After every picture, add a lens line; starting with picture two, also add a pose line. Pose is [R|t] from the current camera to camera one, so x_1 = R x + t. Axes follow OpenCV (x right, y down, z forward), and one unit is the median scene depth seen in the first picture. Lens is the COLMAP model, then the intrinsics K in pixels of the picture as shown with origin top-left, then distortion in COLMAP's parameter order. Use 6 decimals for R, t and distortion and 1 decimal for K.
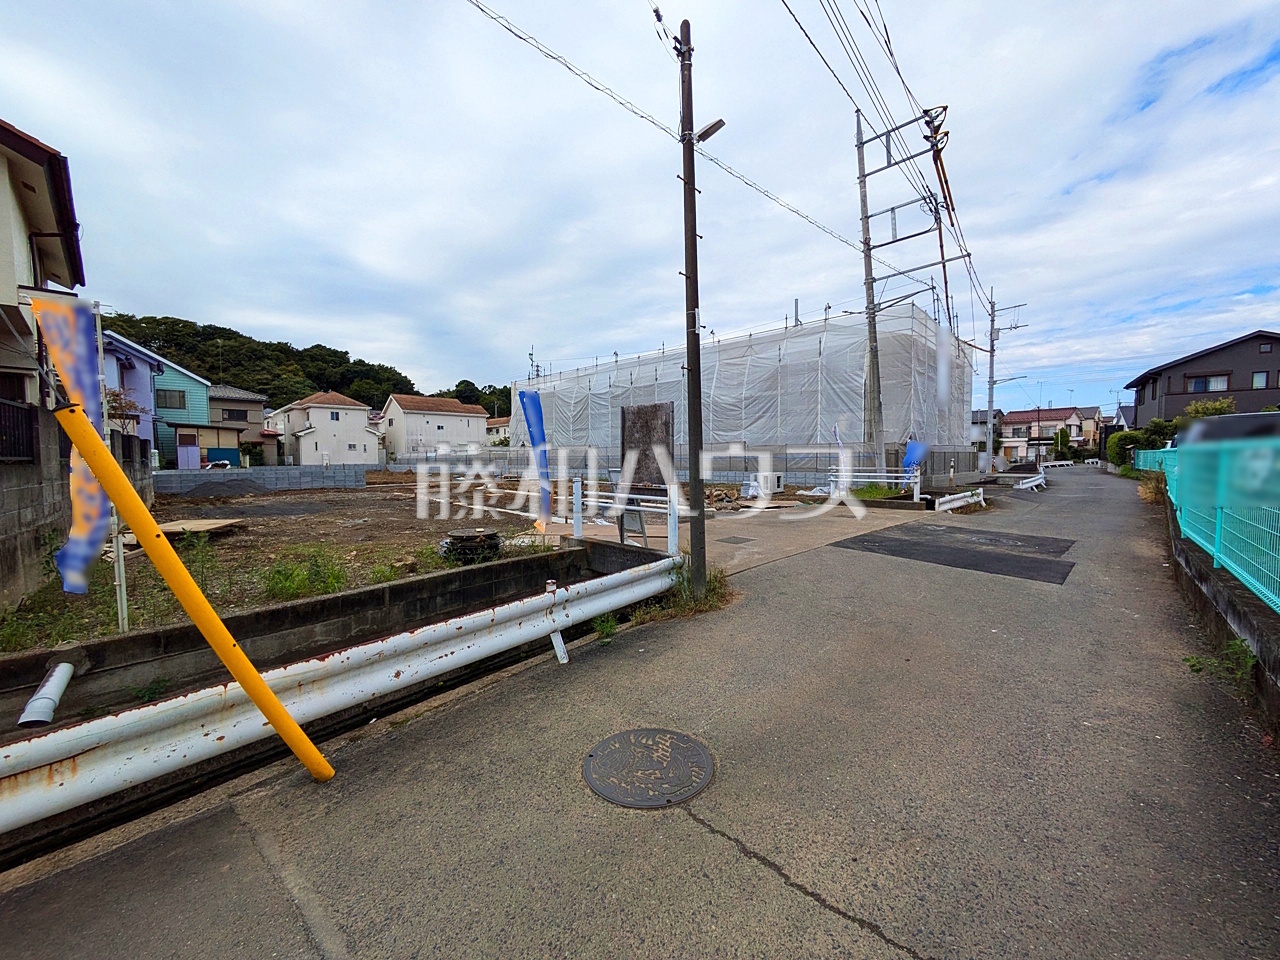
lens RADIAL K [[505.3, 0, 641.3], [0, 505.3, 479.3], [0, 0, 1]] dist [-0.004654, 0.002617]
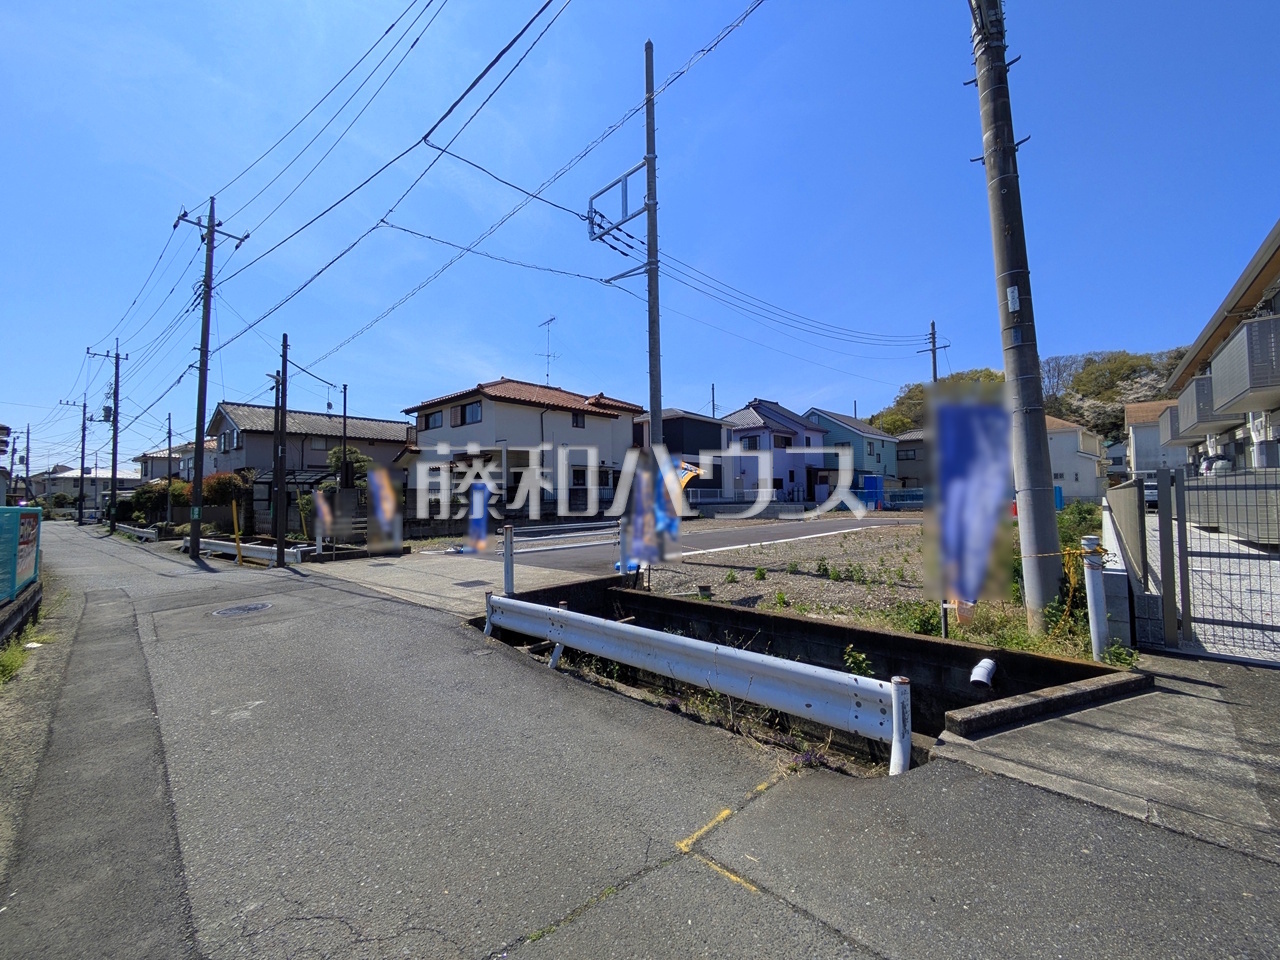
lens RADIAL K [[505.3, 0, 644.1], [0, 505.3, 477.4], [0, 0, 1]] dist [-0.004654, 0.002617]
pose [[0.032816, -0.032420, -0.998935, 0.452024], [-0.026075, 0.999106, -0.033282, -0.026590], [0.999121, 0.027140, 0.031941, 0.468245]]
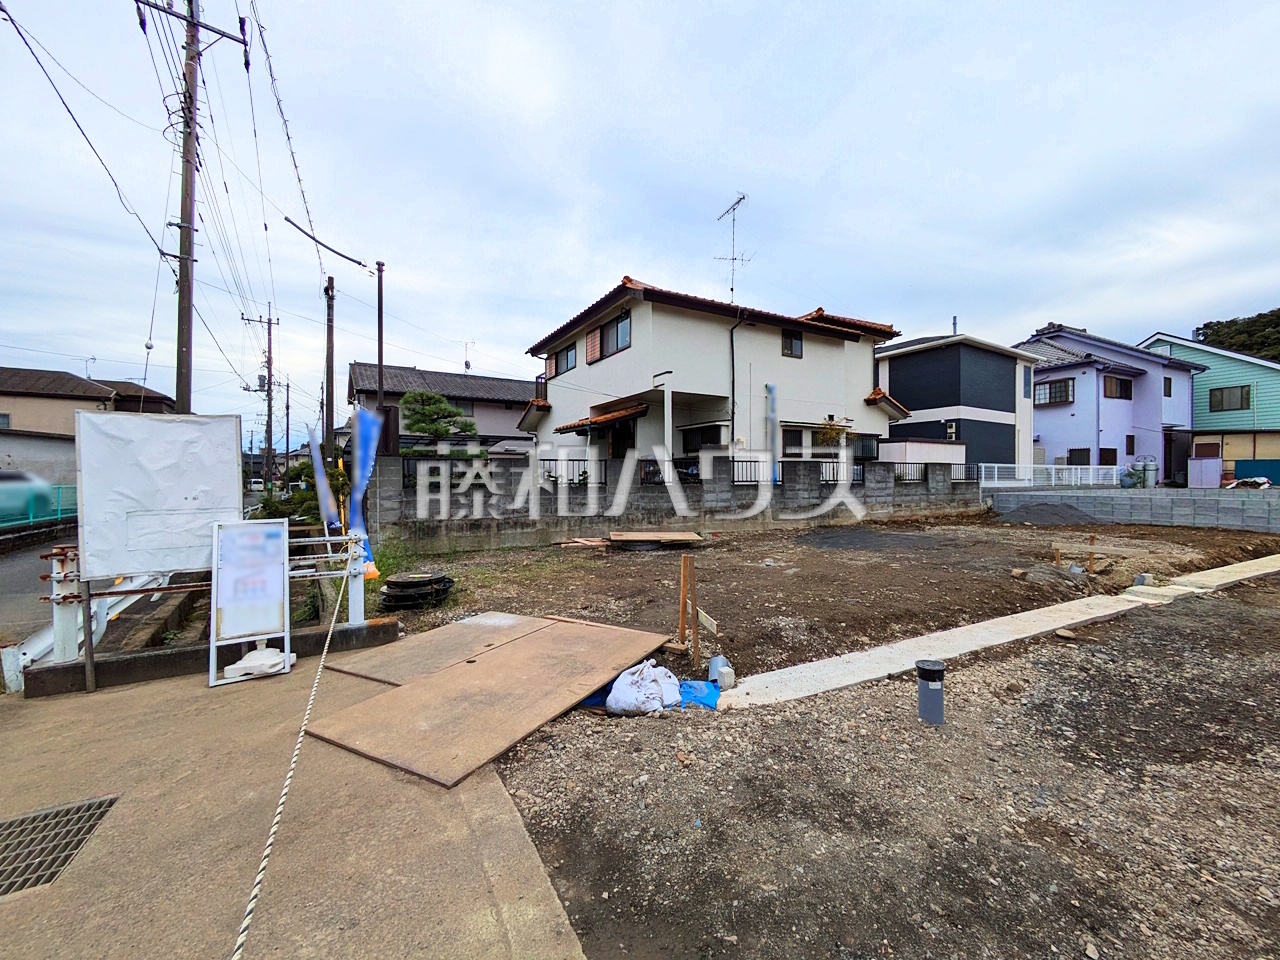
lens RADIAL K [[505.3, 0, 642.8], [0, 505.3, 479.7], [0, 0, 1]] dist [-0.004654, 0.002617]
pose [[-0.280556, 0.013318, -0.959745, 0.095522], [-0.033235, 0.999169, 0.023580, -0.022453], [0.959262, 0.038512, -0.279881, 0.380926]]
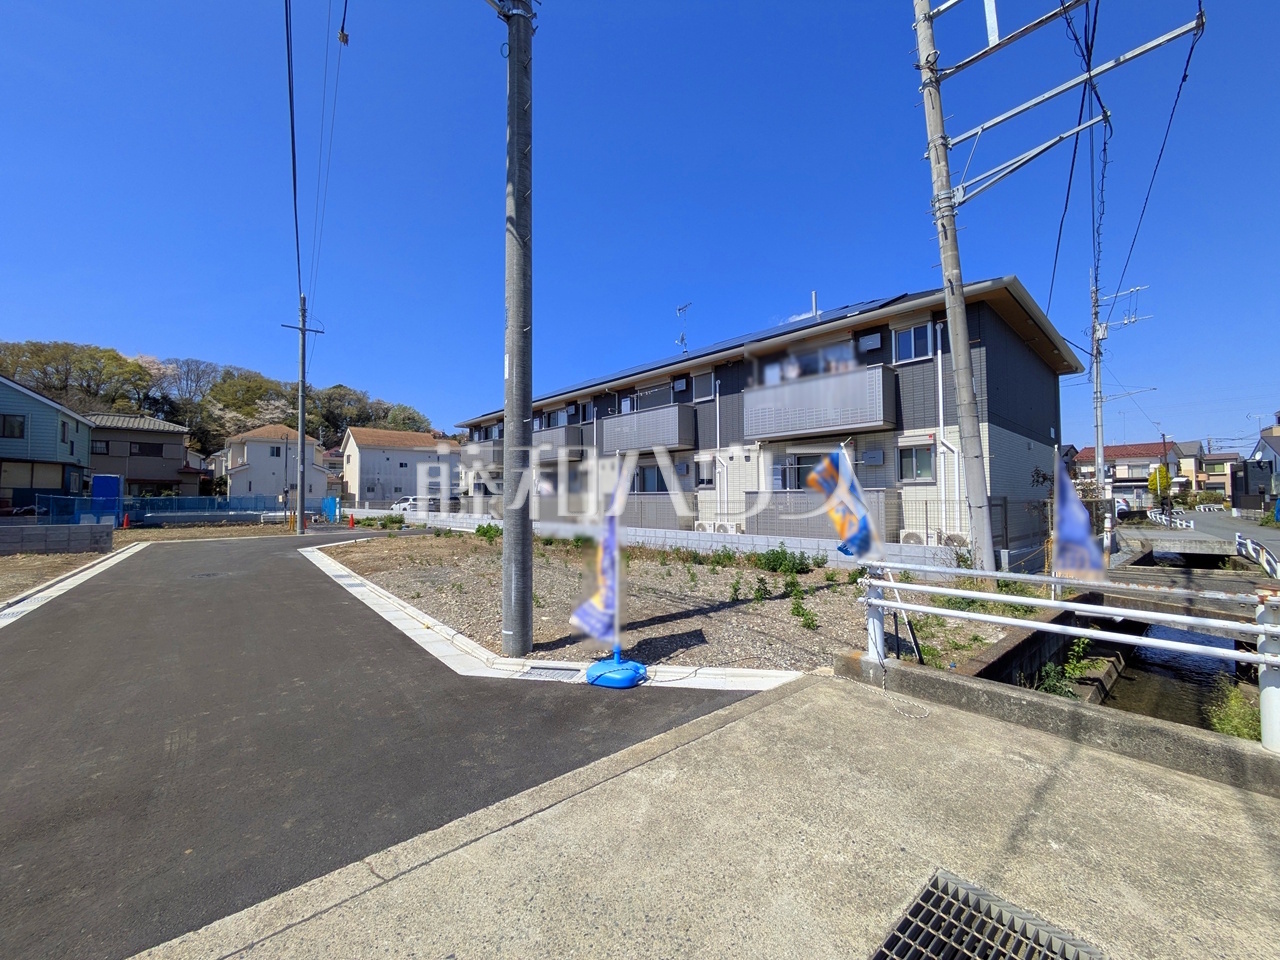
lens RADIAL K [[505.3, 0, 640.2], [0, 505.3, 482.3], [0, 0, 1]] dist [-0.004654, 0.002617]
pose [[0.997930, 0.003205, -0.064227, 0.121111], [-0.008018, 0.997164, -0.074826, -0.021805], [0.063805, 0.075186, 0.995126, 0.316551]]
